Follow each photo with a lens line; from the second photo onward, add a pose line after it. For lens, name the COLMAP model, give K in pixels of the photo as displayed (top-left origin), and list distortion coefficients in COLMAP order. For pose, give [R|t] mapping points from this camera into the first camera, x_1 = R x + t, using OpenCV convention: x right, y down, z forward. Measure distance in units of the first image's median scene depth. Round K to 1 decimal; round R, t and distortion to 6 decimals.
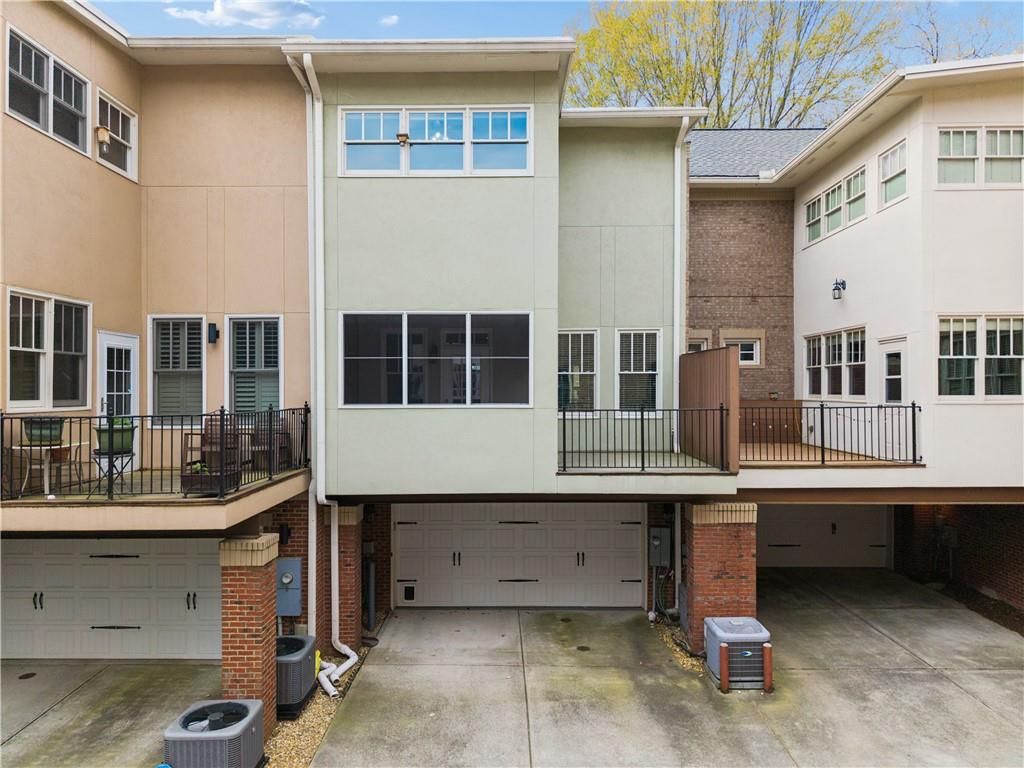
lens RADIAL K [[702.9, 0, 511.4], [0, 702.9, 388.0], [0, 0, 1]] dist [0.013657, -0.007954]
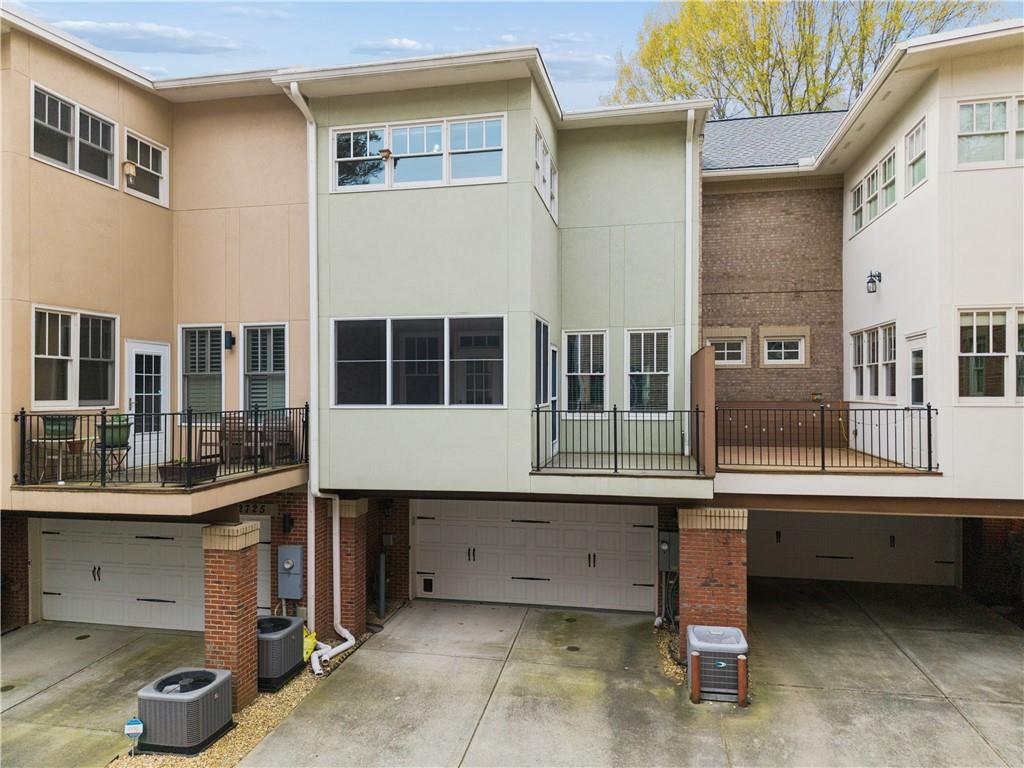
lens RADIAL K [[702.9, 0, 507.5], [0, 702.9, 387.8], [0, 0, 1]] dist [0.013657, -0.007954]
pose [[0.980826, -0.001275, -0.194880, 0.223240], [0.001165, 0.999999, -0.000678, -0.001329], [0.194881, 0.000438, 0.980827, -0.002952]]
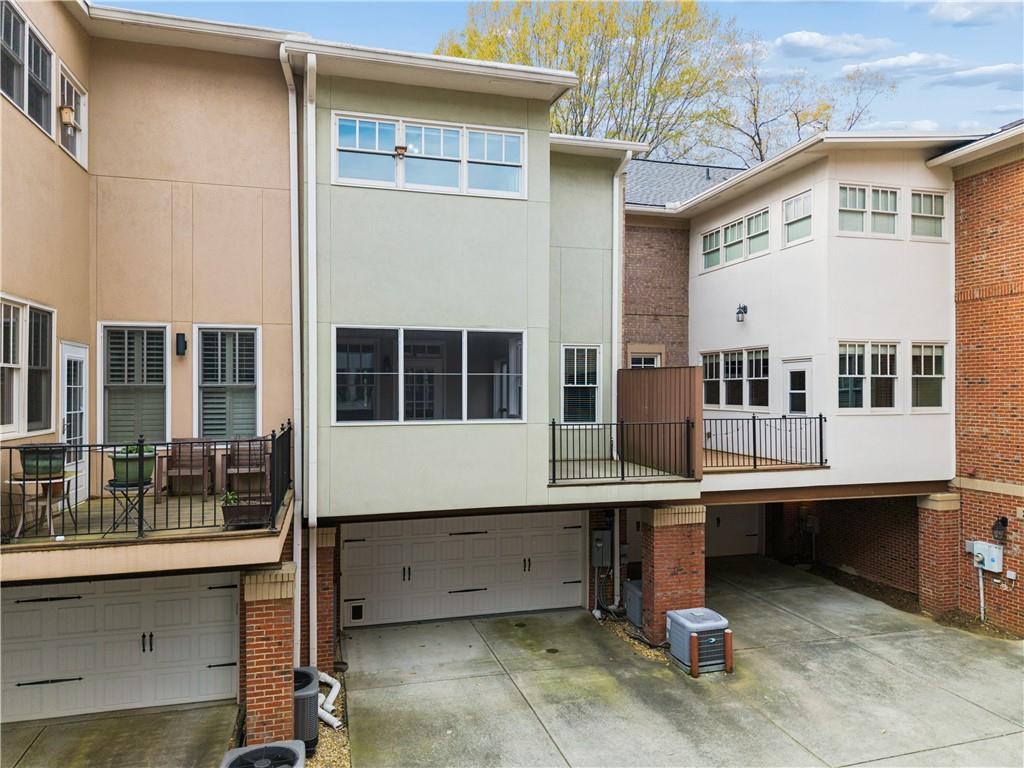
lens RADIAL K [[702.9, 0, 515.1], [0, 702.9, 388.4], [0, 0, 1]] dist [0.013657, -0.007954]
pose [[0.960015, 0.002329, 0.279938, -0.265306], [-0.002421, 0.999997, -0.000015, -0.022216], [-0.279937, -0.000663, 0.960018, 0.010308]]
